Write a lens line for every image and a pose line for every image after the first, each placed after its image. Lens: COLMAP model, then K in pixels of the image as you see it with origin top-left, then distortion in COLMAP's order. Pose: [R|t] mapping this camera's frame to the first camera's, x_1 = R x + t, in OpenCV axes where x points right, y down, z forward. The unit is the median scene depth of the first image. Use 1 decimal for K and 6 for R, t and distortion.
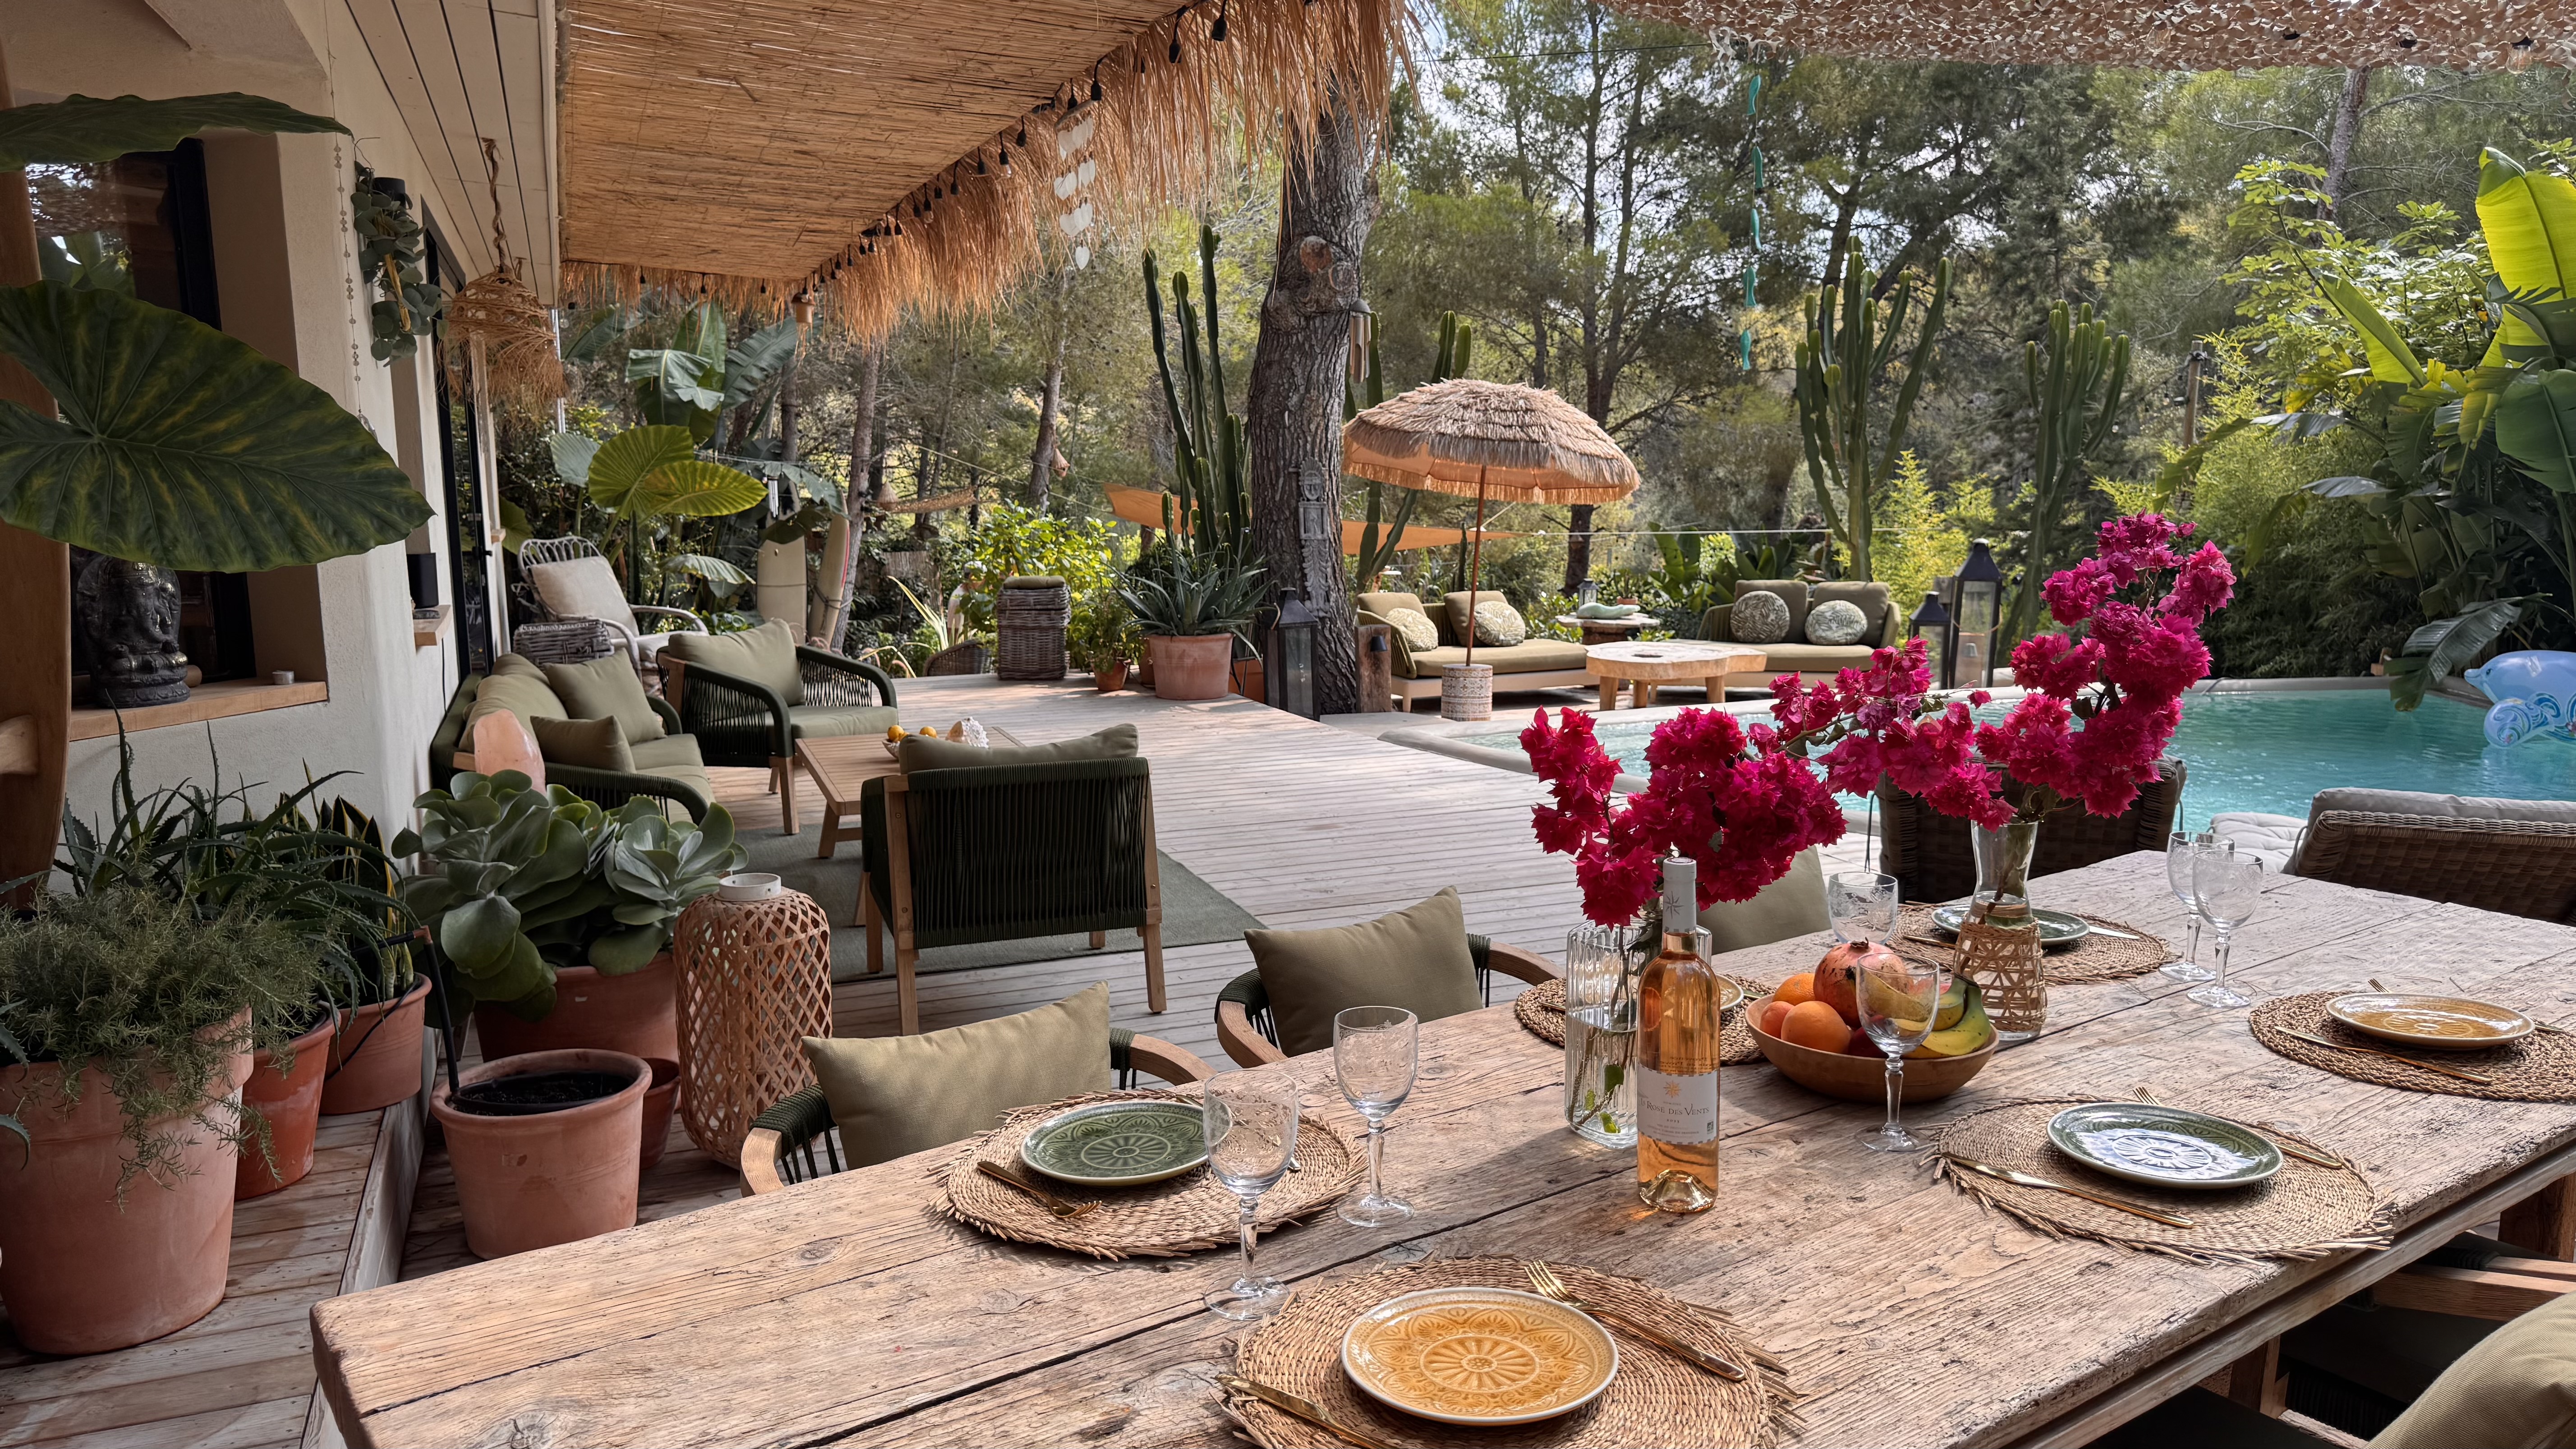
lens RADIAL K [[1824.0, 0, 1289.6], [0, 1824.0, 730.6], [0, 0, 1]] dist [0.118880, -0.169031]
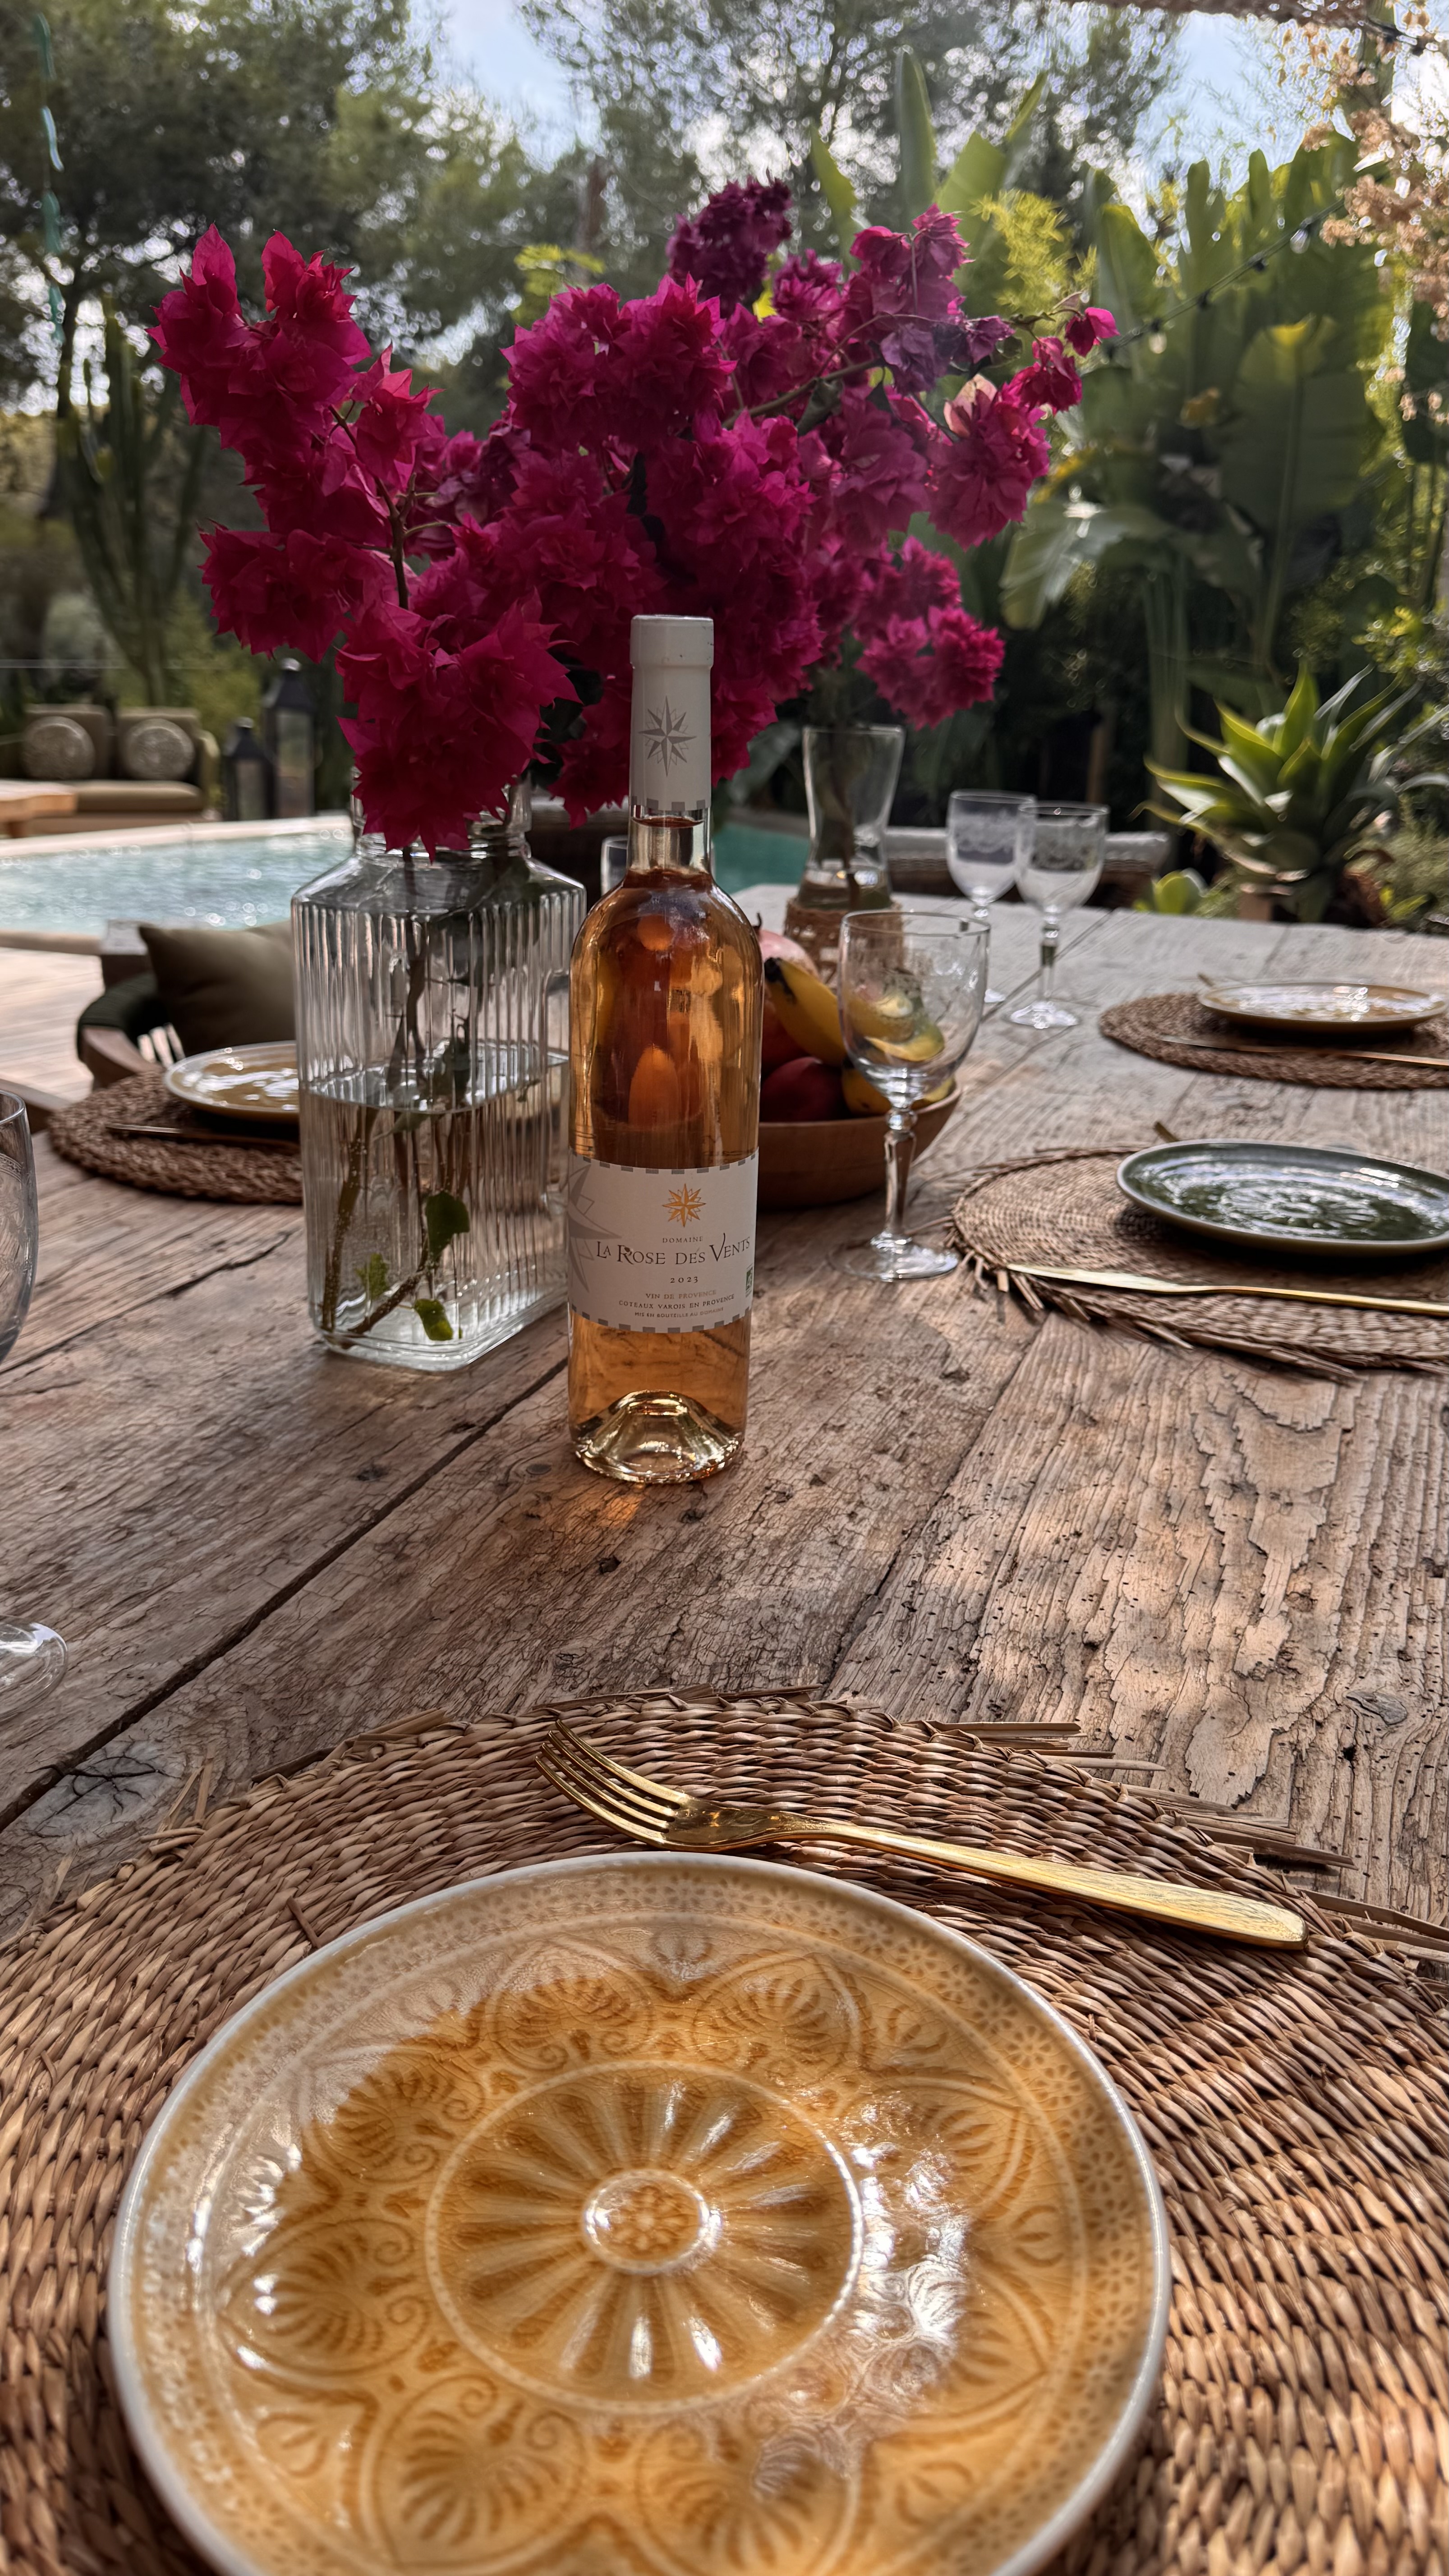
lens RADIAL K [[1819.4, 0, 717.1], [0, 1819.4, 1274.3], [0, 0, 1]] dist [0.212686, -0.400797]
pose [[0.822663, -0.151050, 0.548096, -0.001987], [0.047198, 0.978877, 0.198928, 0.021153], [-0.566567, -0.137782, 0.812415, 0.108842]]
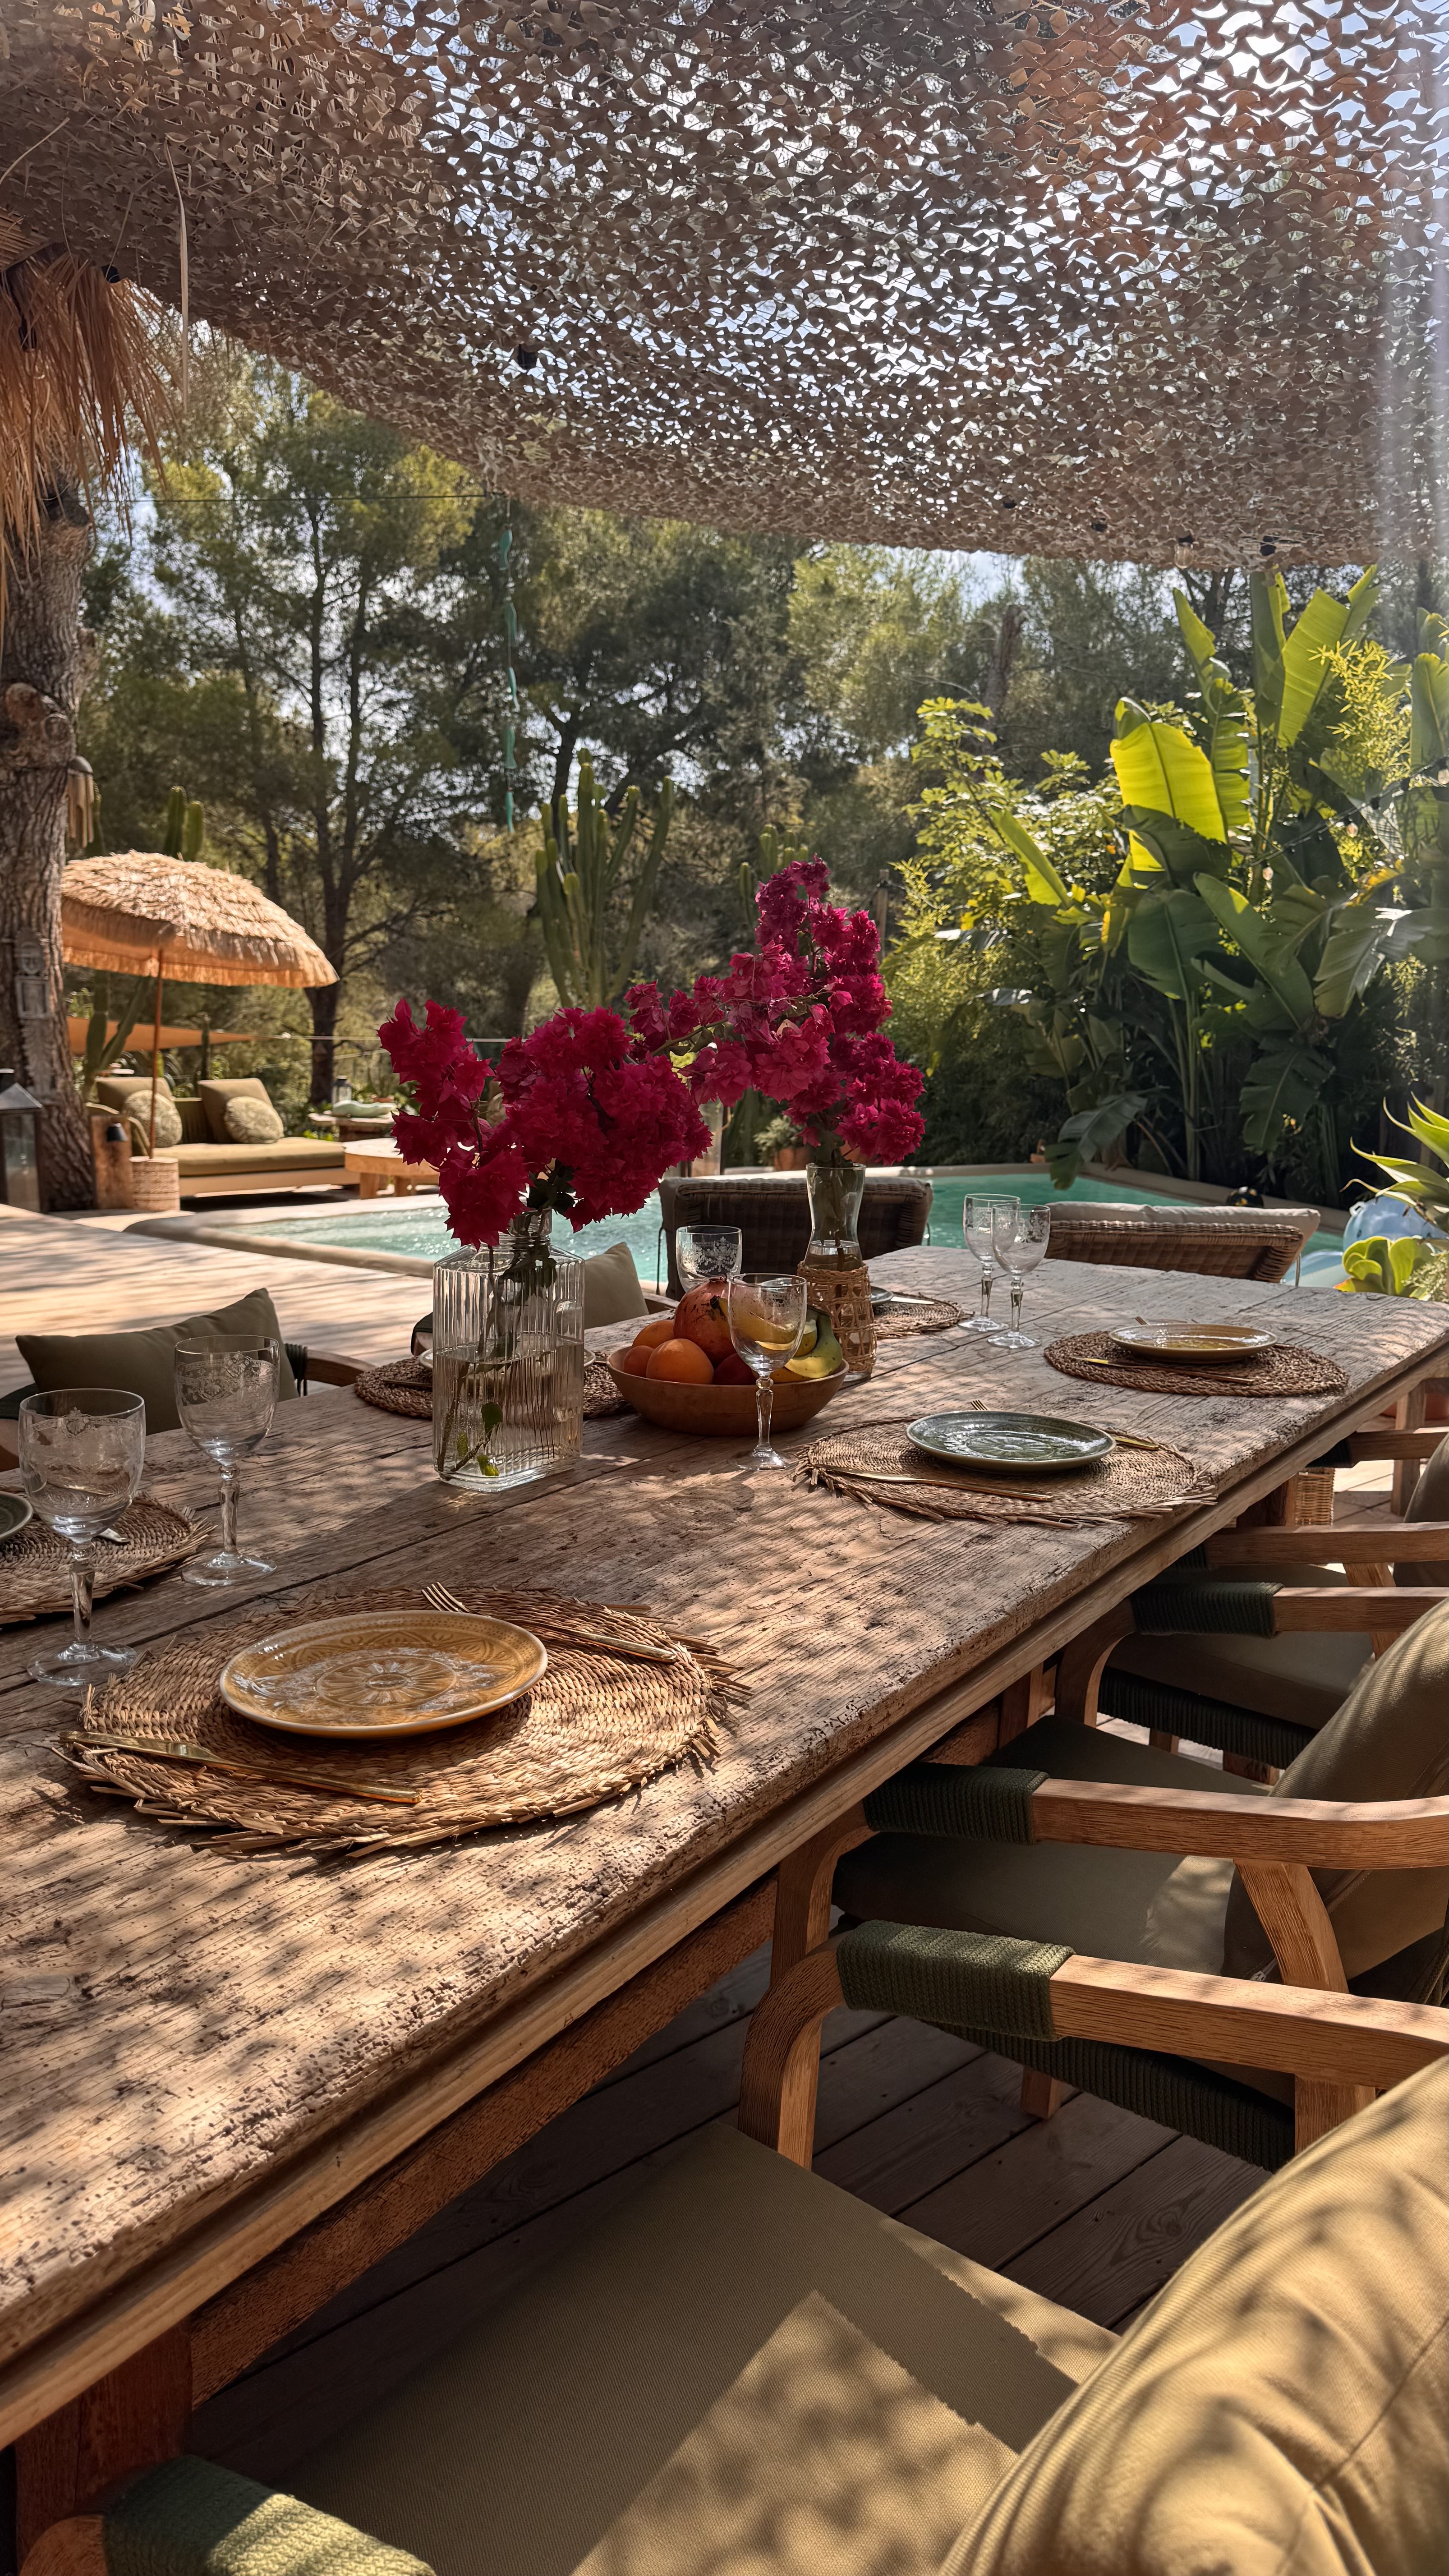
lens RADIAL K [[1839.5, 0, 744.3], [0, 1839.5, 1285.2], [0, 0, 1]] dist [0.044751, -0.052551]
pose [[0.926836, -0.033495, 0.373968, -0.007875], [0.029031, 0.999424, 0.017565, 0.020120], [-0.374341, -0.005423, 0.927275, 0.019691]]
